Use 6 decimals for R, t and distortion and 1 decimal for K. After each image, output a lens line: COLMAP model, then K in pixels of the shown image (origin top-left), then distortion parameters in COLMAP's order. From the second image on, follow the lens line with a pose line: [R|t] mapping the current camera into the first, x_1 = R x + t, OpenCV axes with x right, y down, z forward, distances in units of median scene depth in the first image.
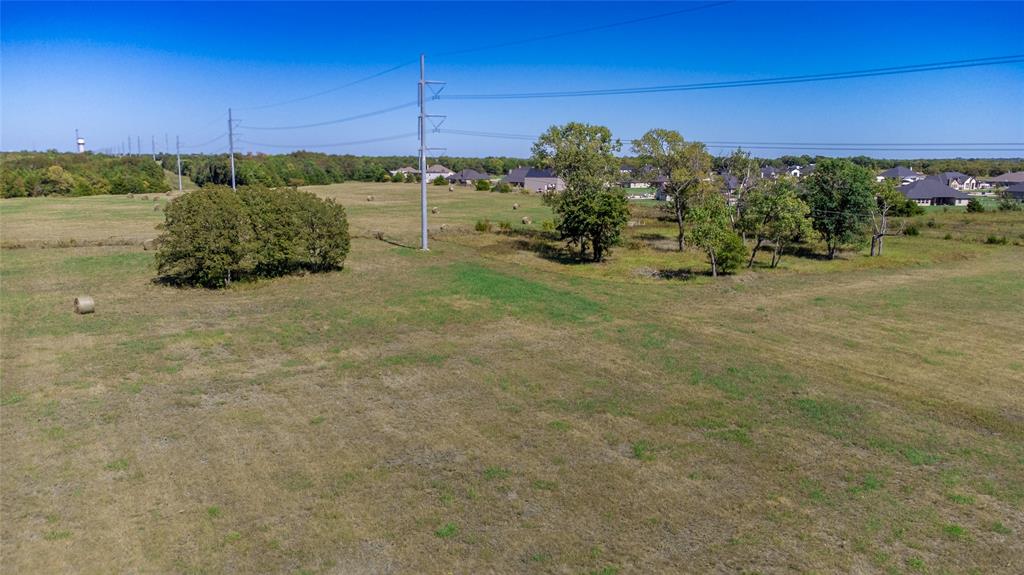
lens RADIAL K [[755.4, 0, 511.9], [0, 755.4, 291.5], [0, 0, 1]] dist [0.039121, 0.049911]
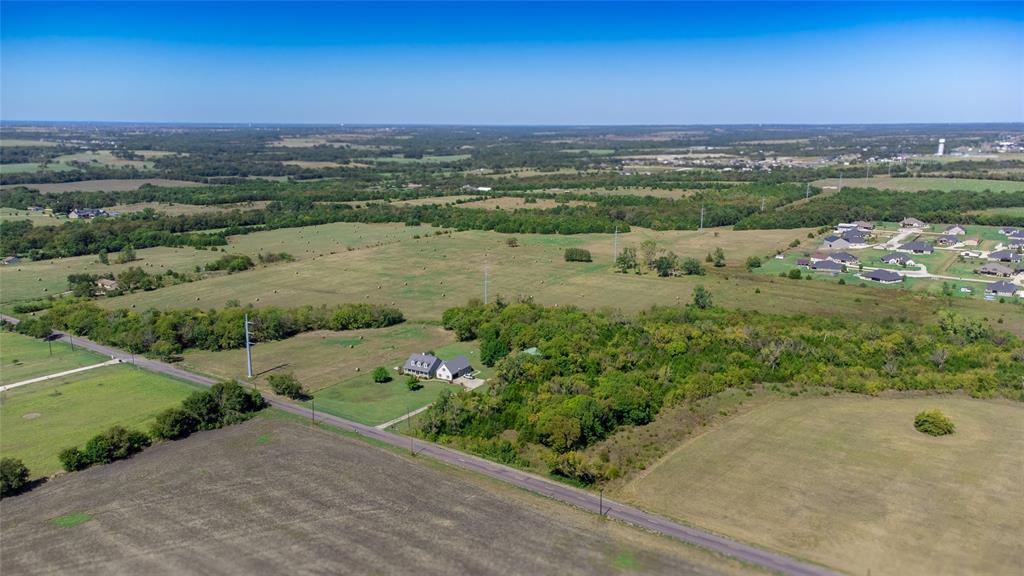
lens RADIAL K [[759.4, 0, 510.0], [0, 759.4, 283.9], [0, 0, 1]] dist [0.035974, 0.041915]
pose [[0.425439, 0.181581, -0.886583, 5.370876], [-0.151306, 0.980146, 0.128138, -0.585419], [0.892249, 0.079631, 0.444467, -2.509627]]
